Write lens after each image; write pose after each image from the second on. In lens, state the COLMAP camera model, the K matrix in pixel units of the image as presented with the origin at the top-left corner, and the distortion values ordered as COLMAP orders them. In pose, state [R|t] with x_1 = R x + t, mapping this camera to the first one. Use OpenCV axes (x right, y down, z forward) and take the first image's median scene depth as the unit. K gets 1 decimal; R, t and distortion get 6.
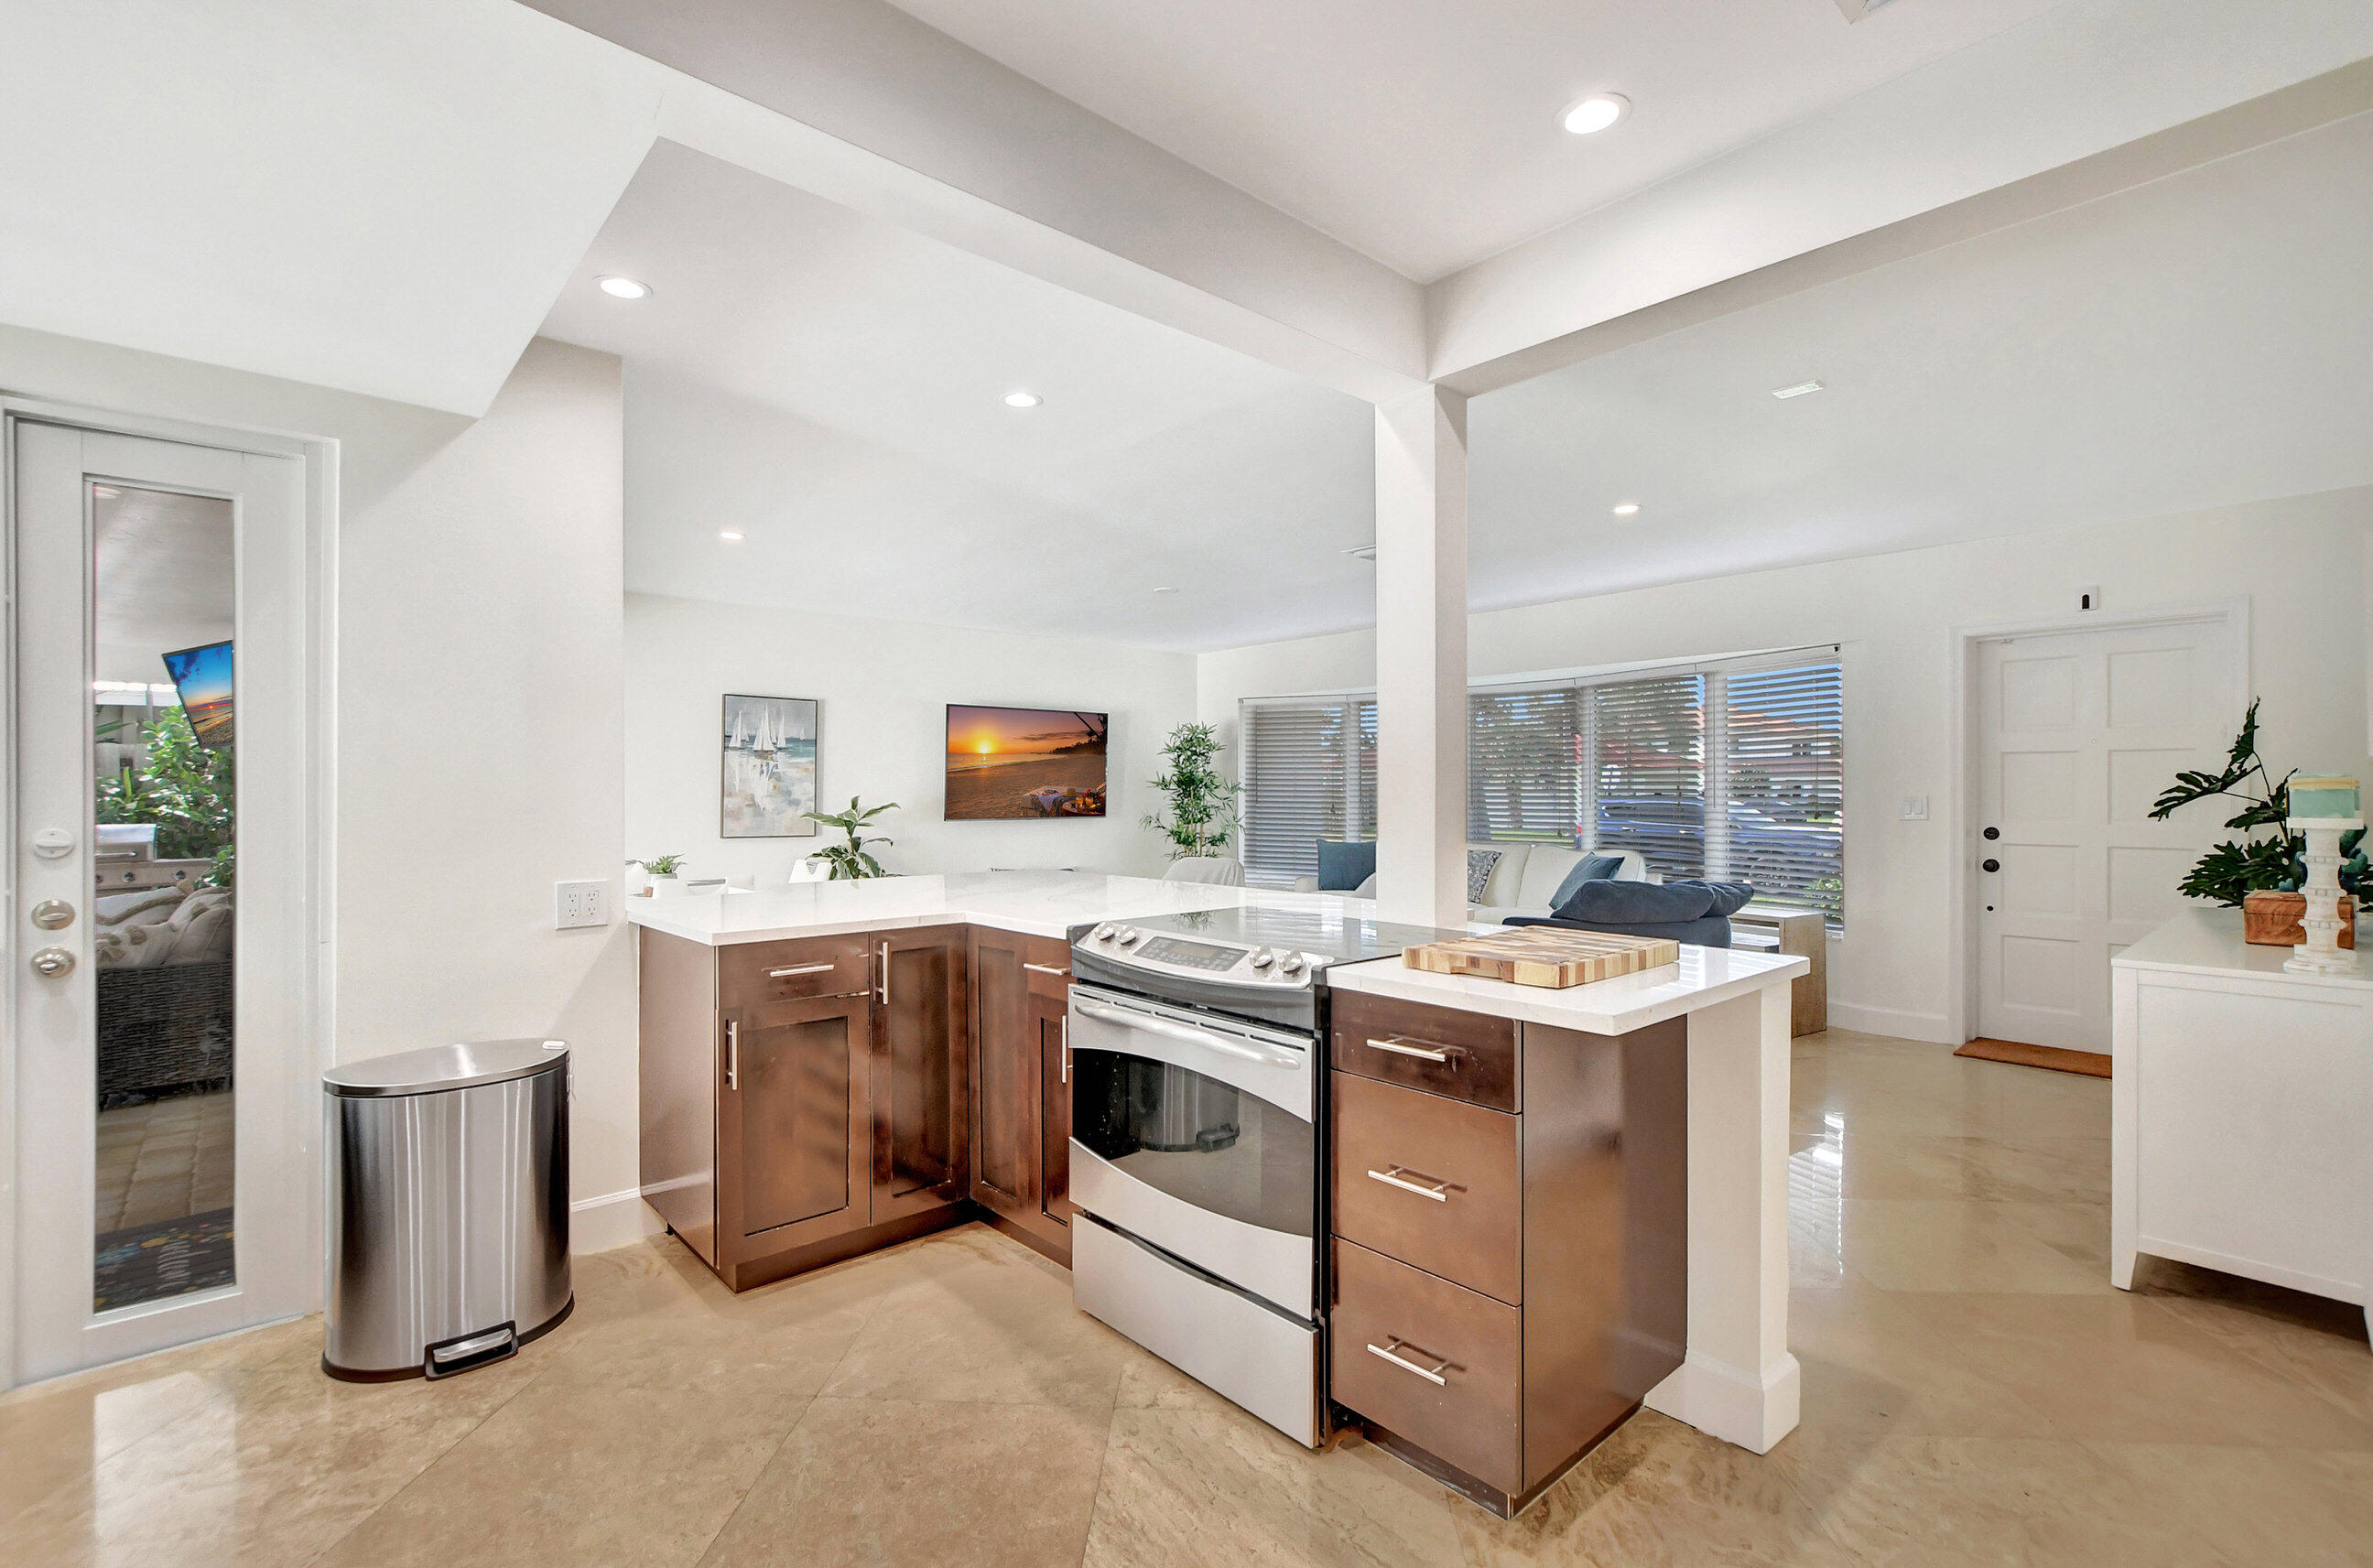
lens RADIAL K [[1073.4, 0, 1192.8], [0, 1073.4, 796.2], [0, 0, 1]] dist [-0.004323, -0.000680]
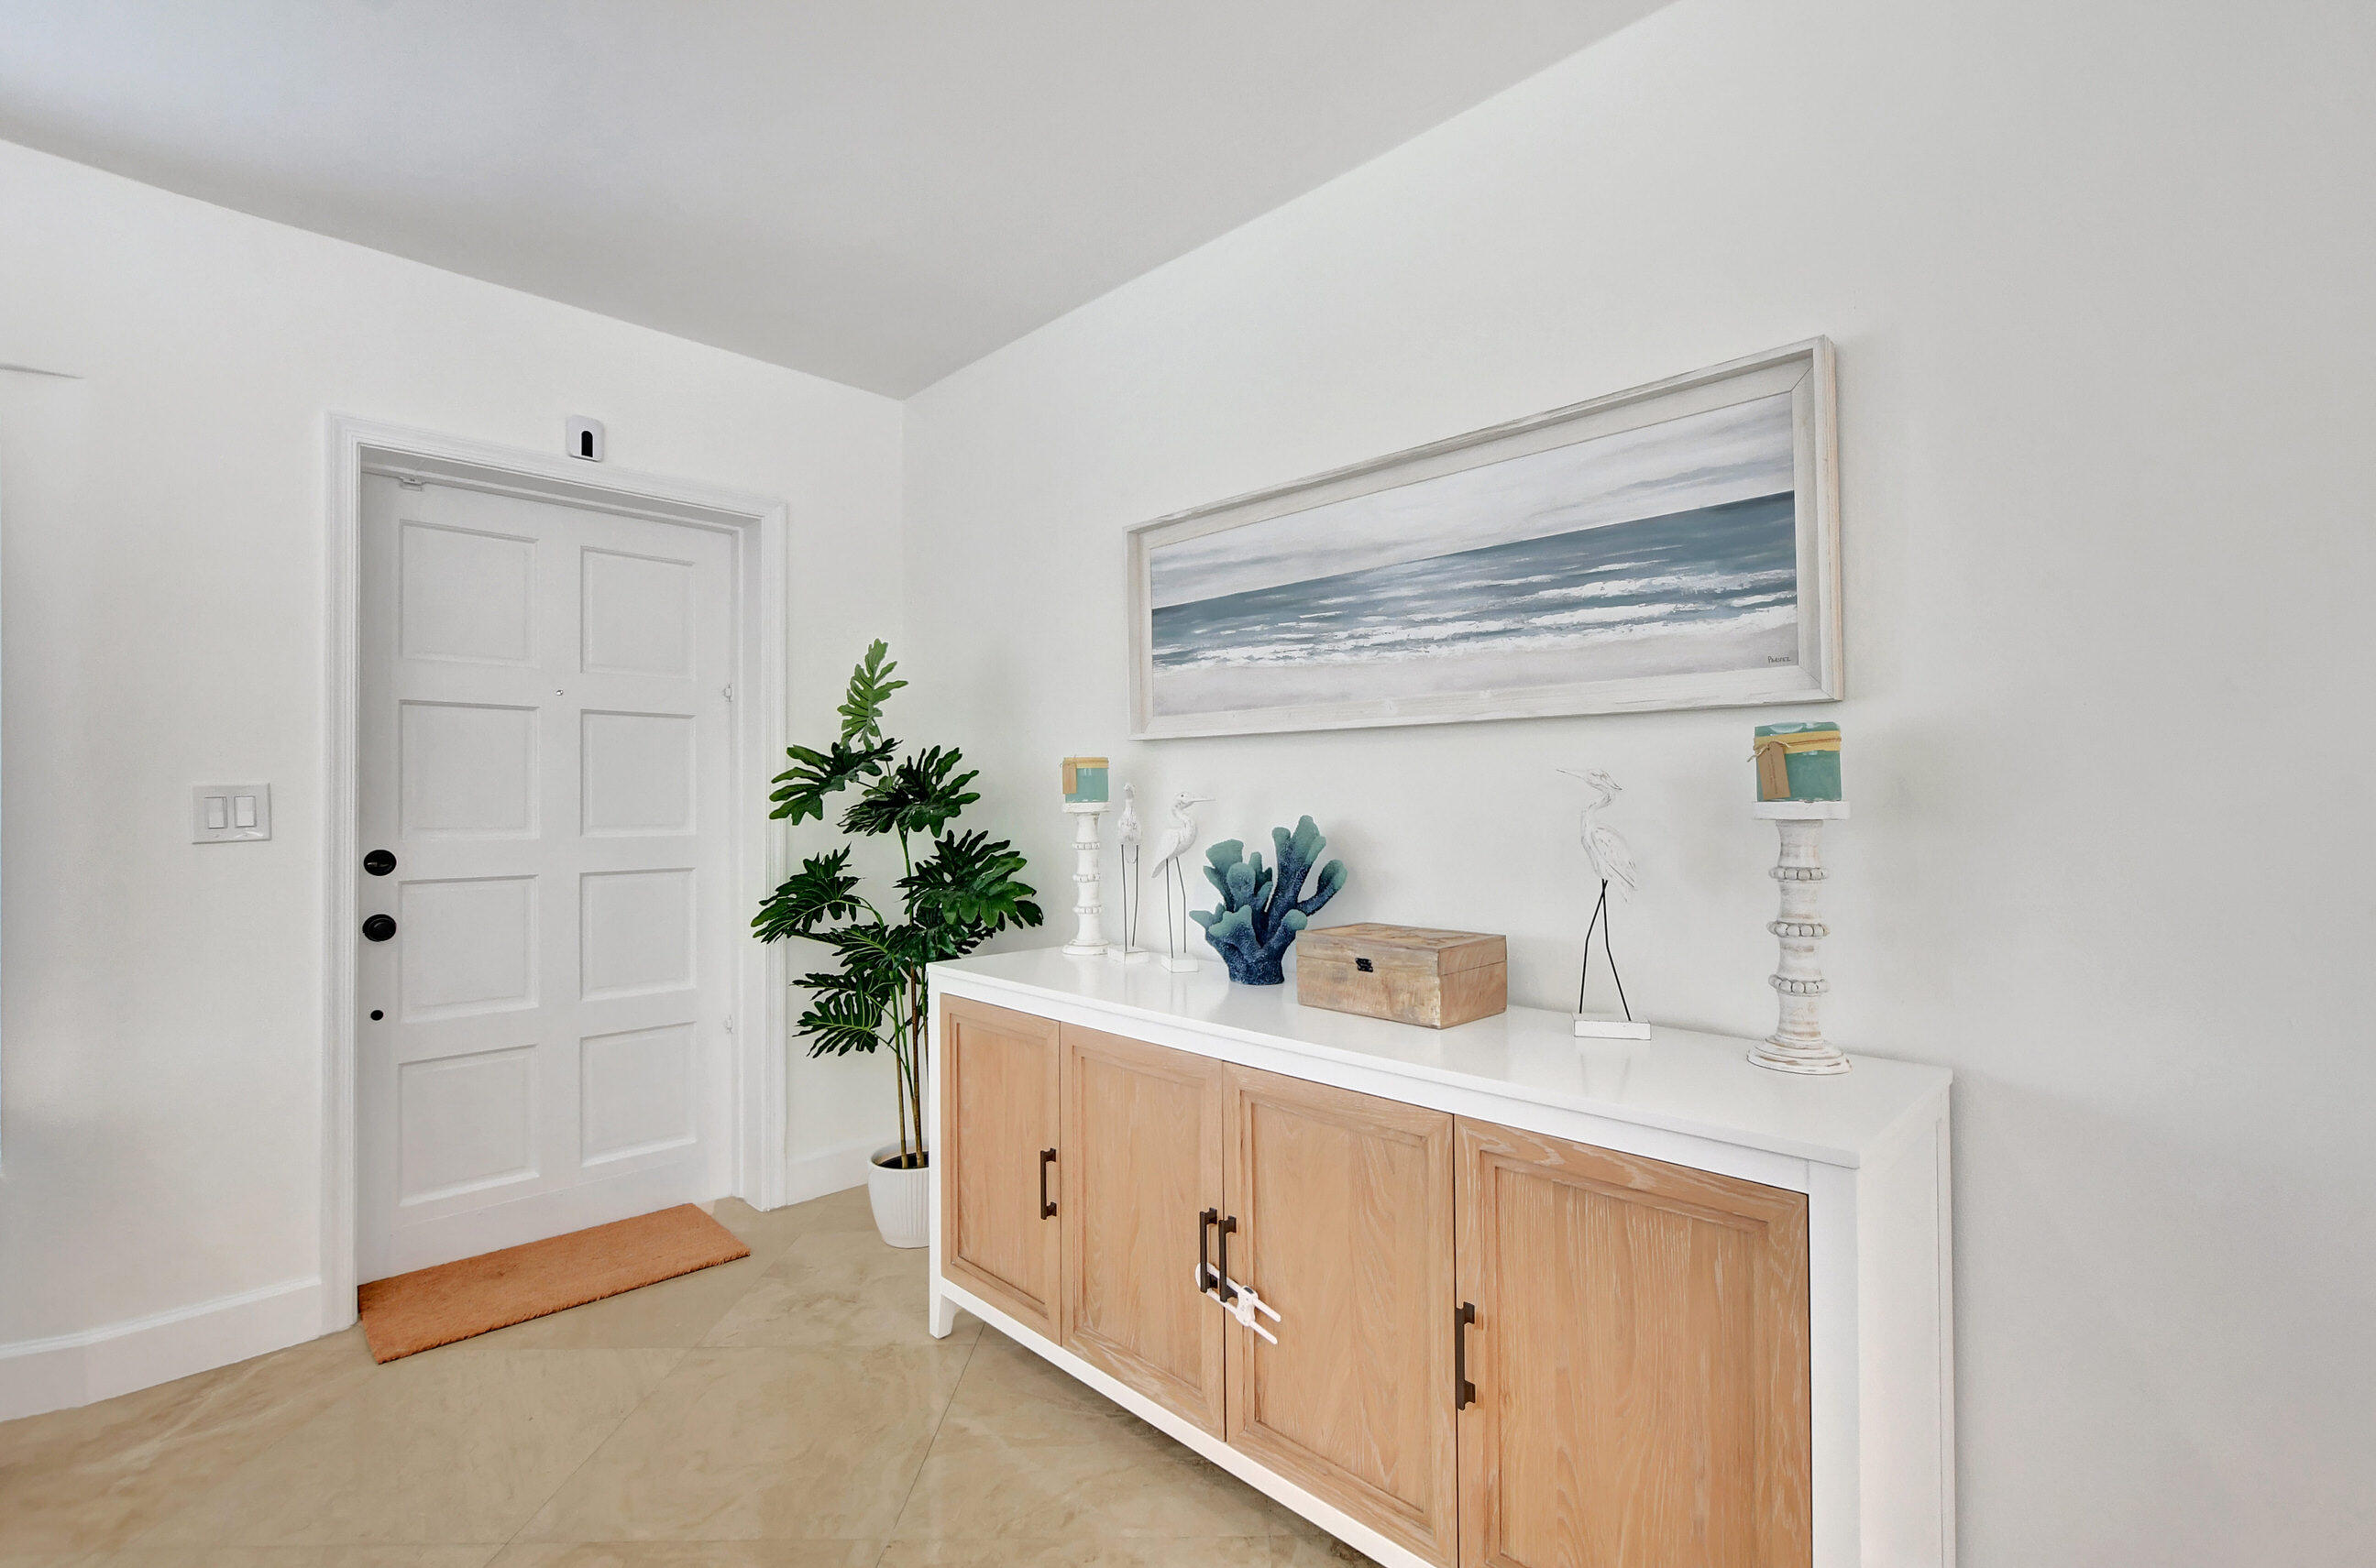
lens RADIAL K [[1045.5, 0, 1188.0], [0, 1045.5, 784.0], [0, 0, 1]] dist [-0.001040, 0.000051]
pose [[-0.053910, 0.012882, 0.998463, 0.299772], [0.007382, 0.999895, -0.012502, 0.009034], [-0.998519, 0.006696, -0.054000, 0.802851]]
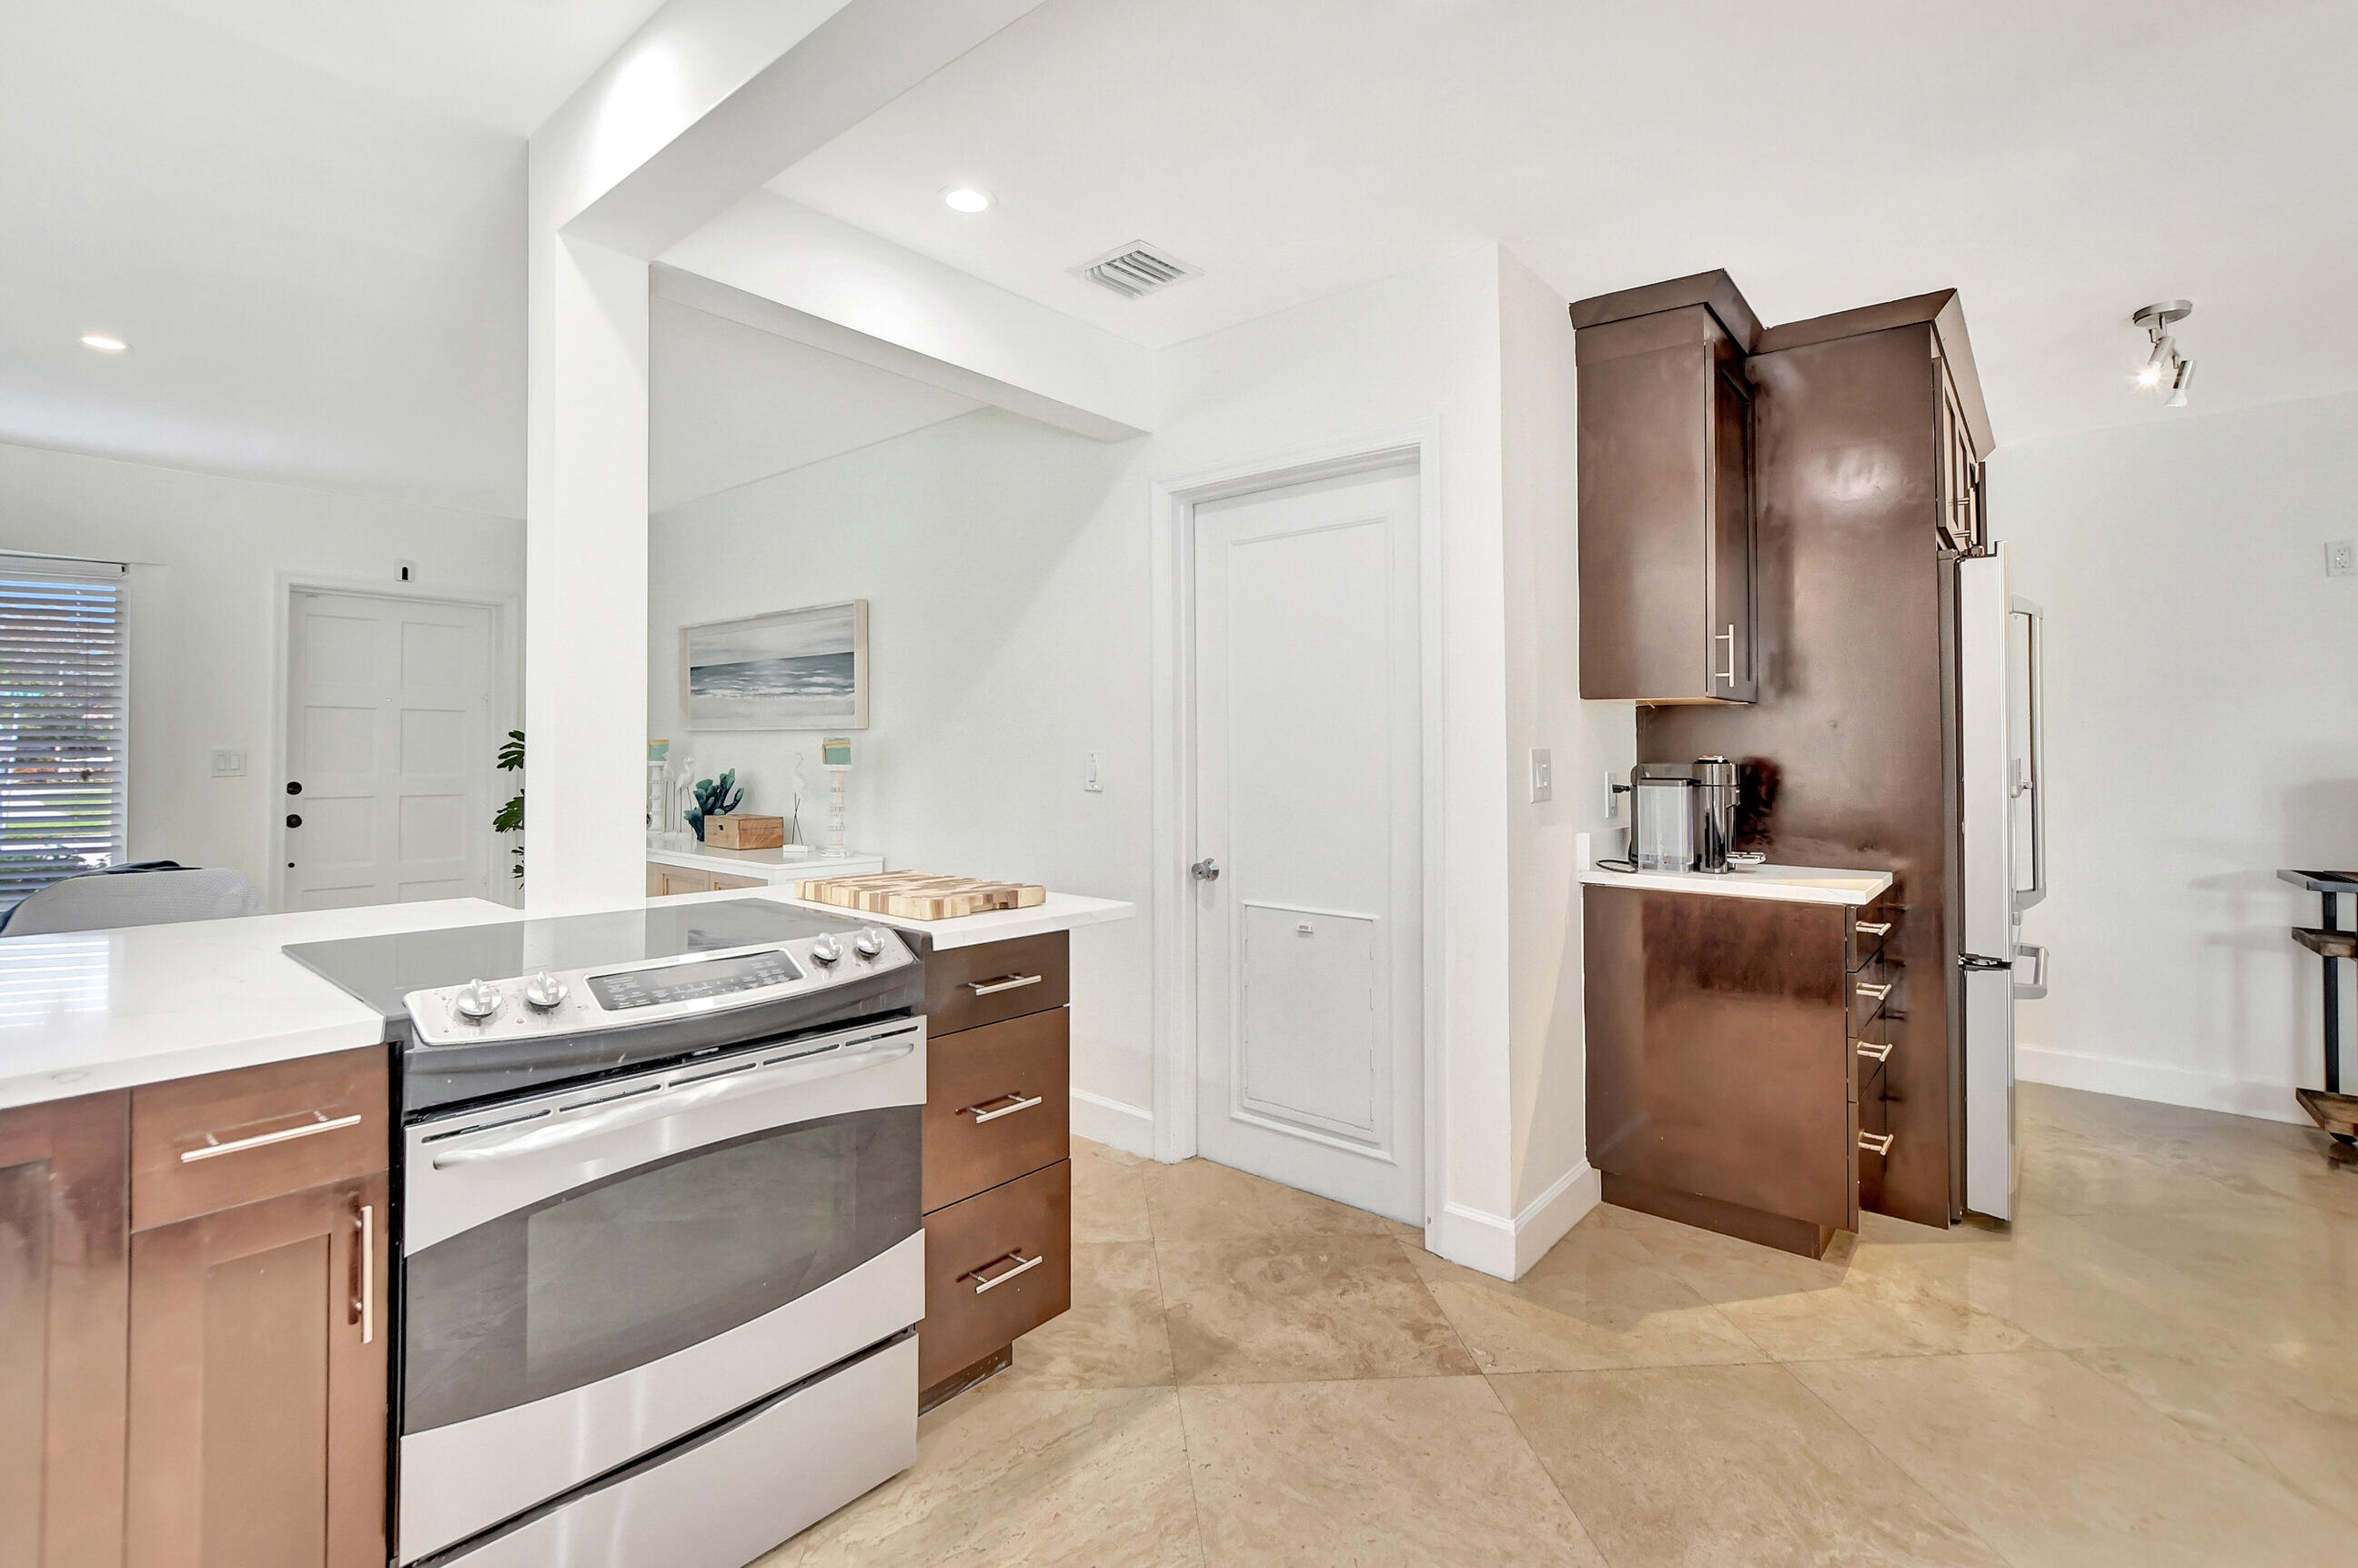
lens RADIAL K [[1085.4, 0, 1125.5], [0, 1085.4, 736.3], [0, 0, 1]] dist [-0.000412, -0.000392]
pose [[-0.113853, 0.013316, 0.993408, -0.400229], [-0.001781, 0.999906, -0.013608, -0.000819], [-0.993496, -0.003318, -0.113819, 0.440243]]
